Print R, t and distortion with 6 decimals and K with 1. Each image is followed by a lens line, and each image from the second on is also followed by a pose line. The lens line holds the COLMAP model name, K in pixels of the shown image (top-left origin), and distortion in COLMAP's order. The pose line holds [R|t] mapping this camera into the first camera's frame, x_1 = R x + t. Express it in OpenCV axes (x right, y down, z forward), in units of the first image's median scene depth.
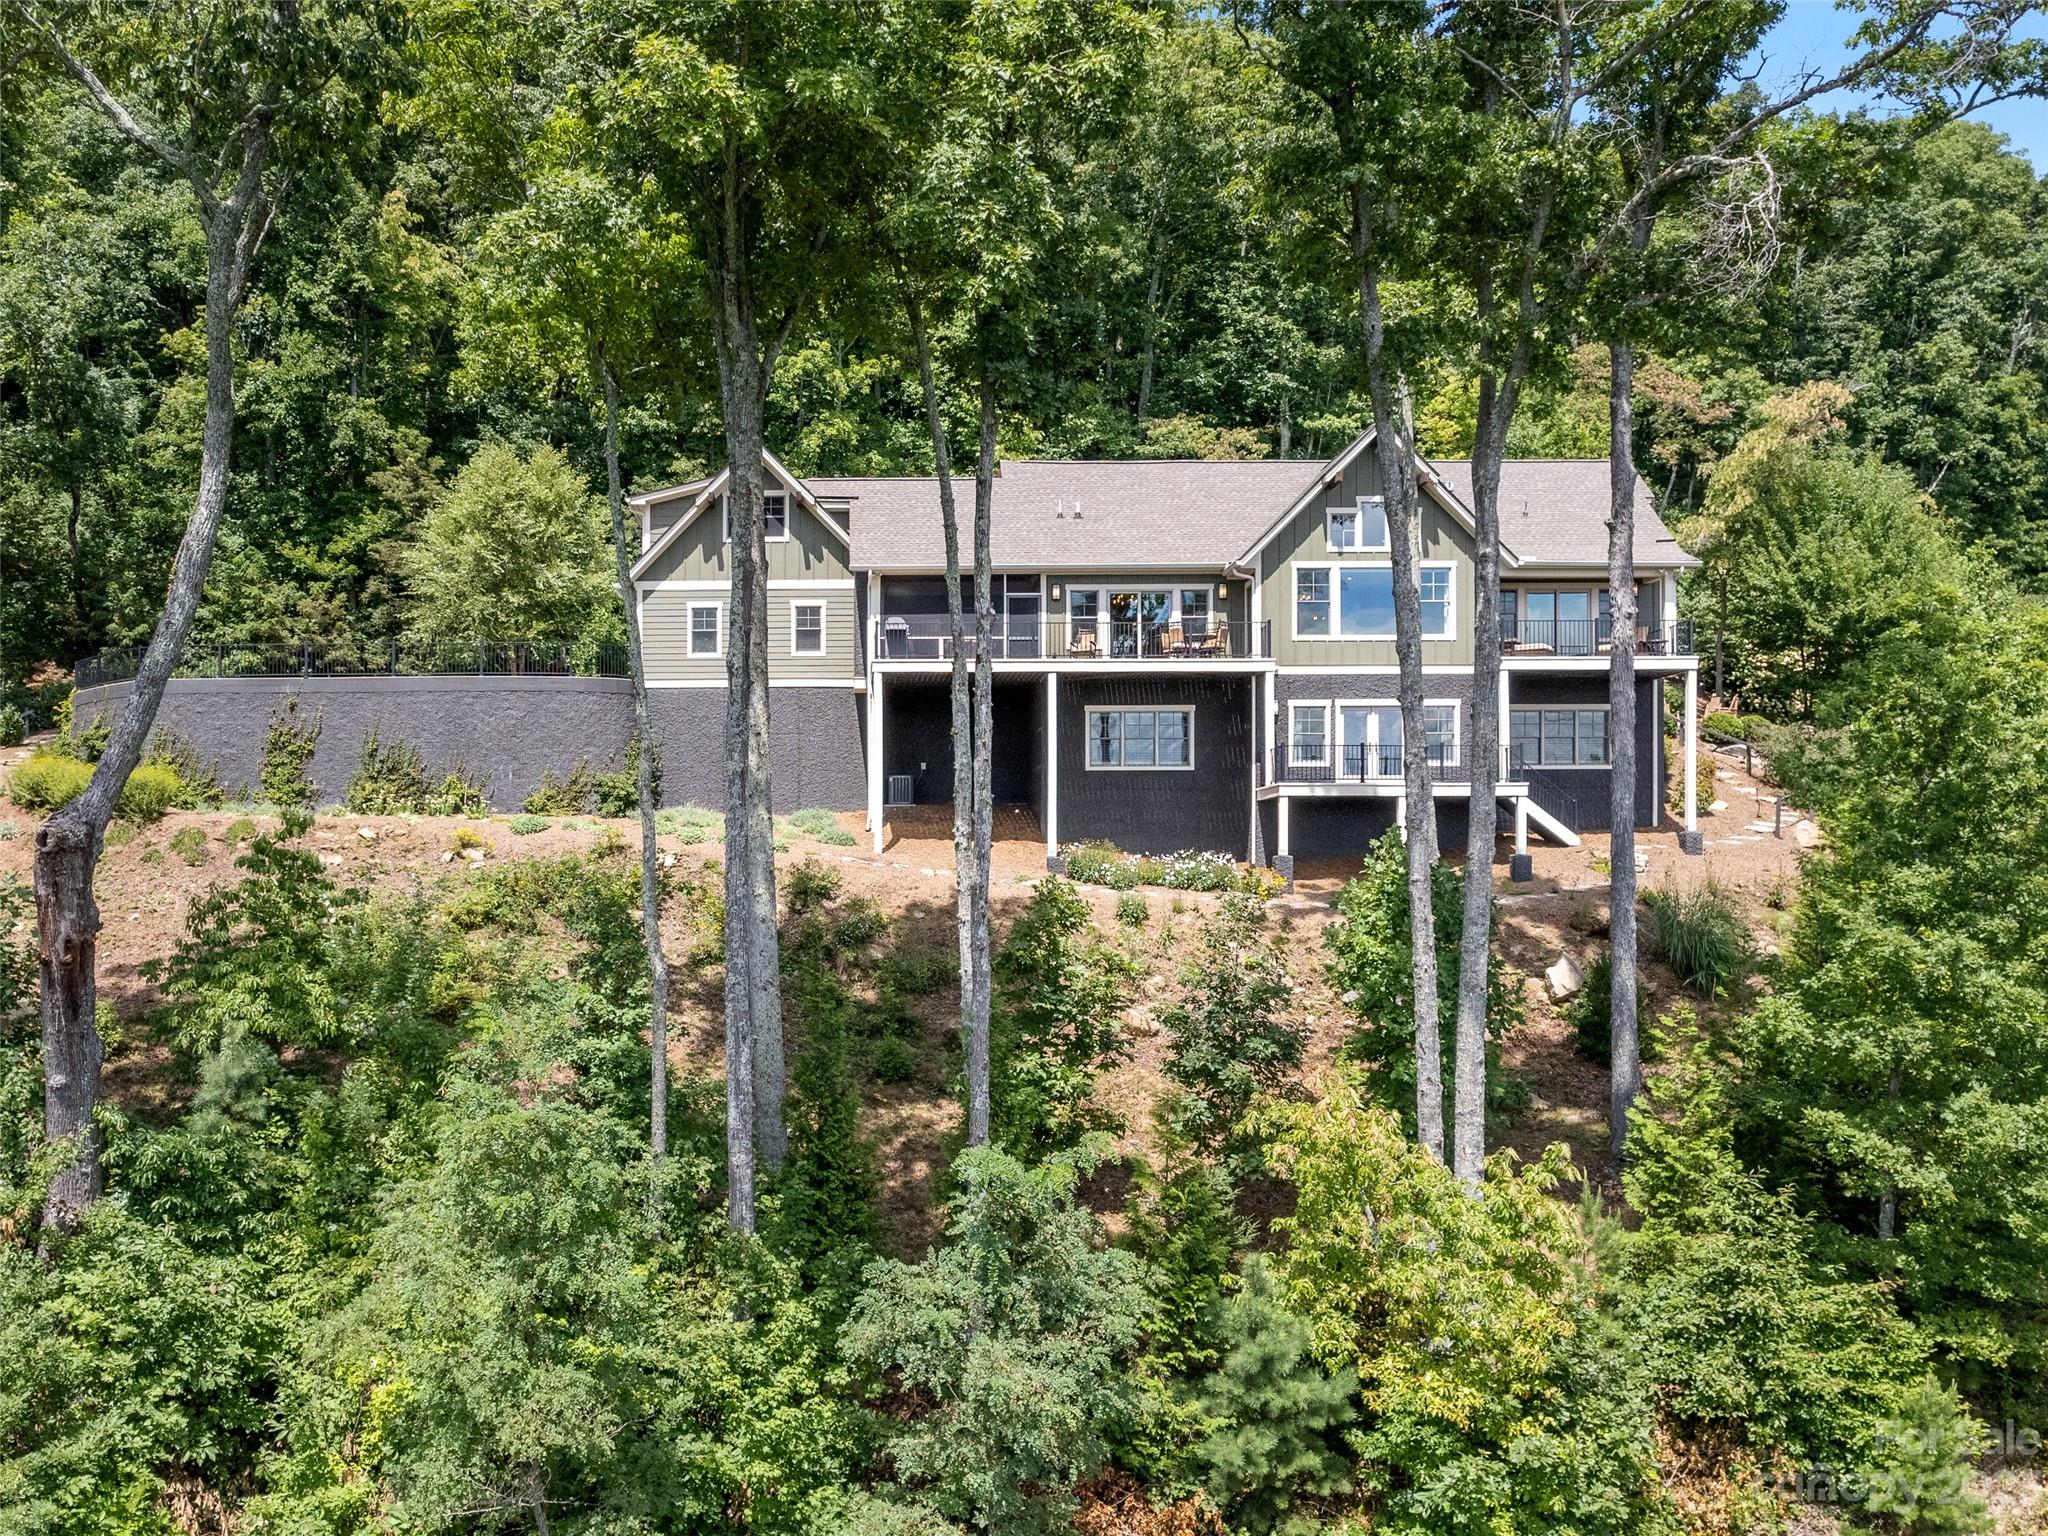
lens RADIAL K [[1463.4, 0, 1024.0], [0, 1463.4, 768.0], [0, 0, 1]] dist [-0.082283, 0.074741]
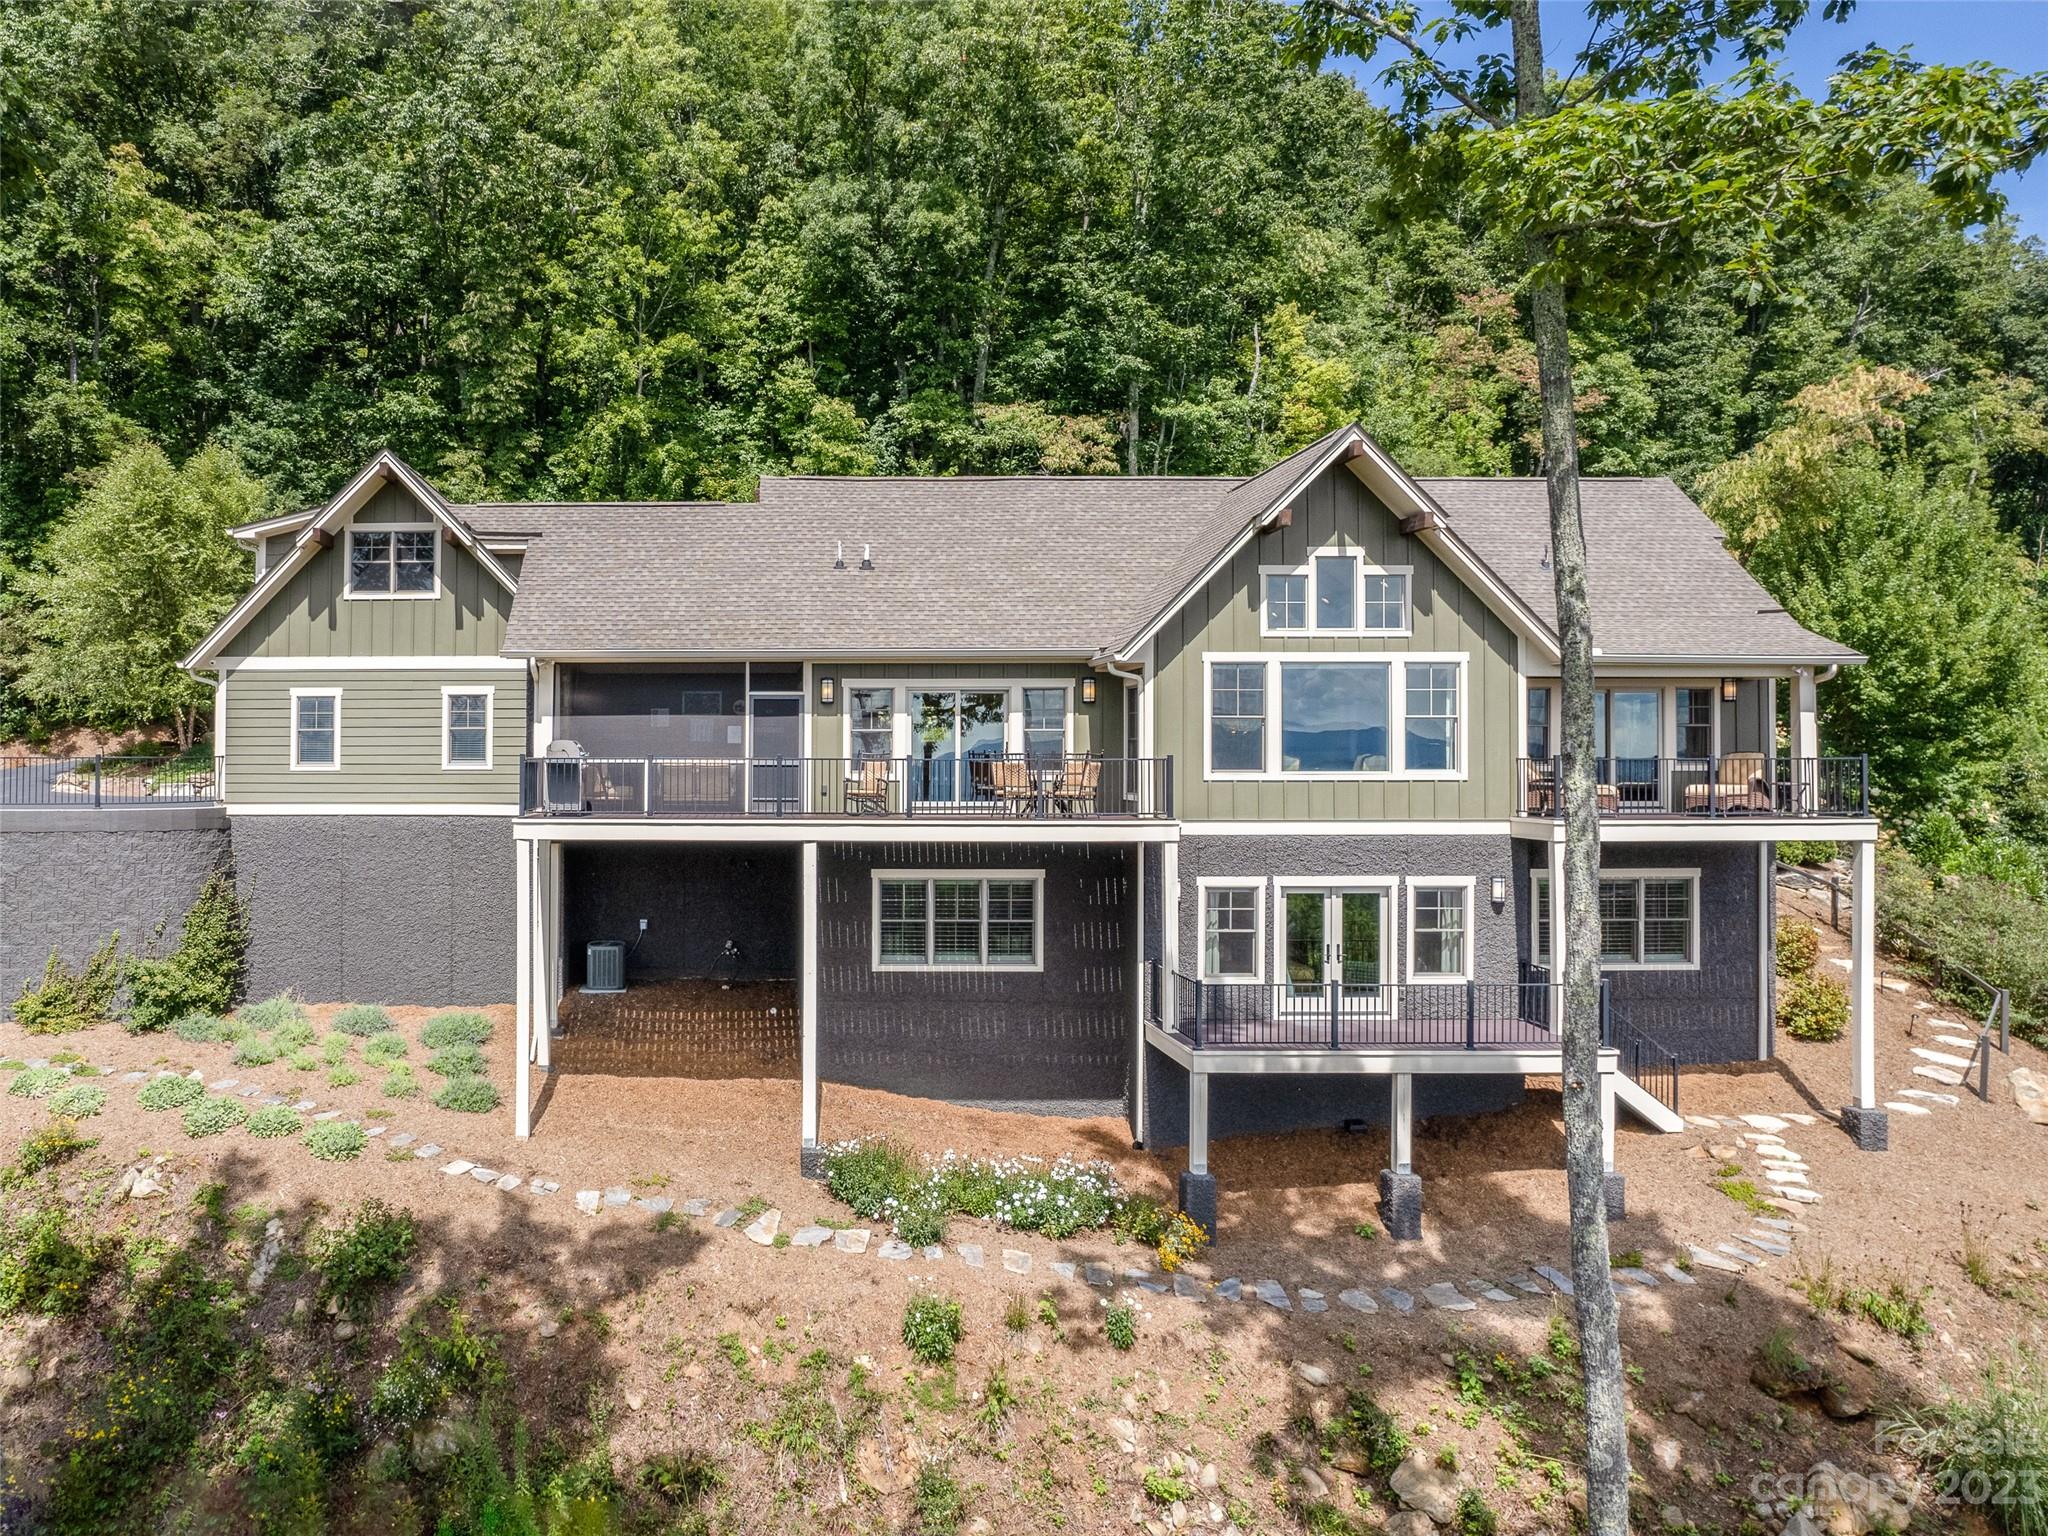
lens RADIAL K [[1339.7, 0, 870.9], [0, 1339.7, 718.2], [0, 0, 1]] dist [-0.072995, 0.054942]
pose [[0.999991, 0.003875, -0.001769, 0.040334], [-0.003877, 0.999992, -0.000954, -0.103979], [0.001765, 0.000961, 0.999998, 0.401083]]
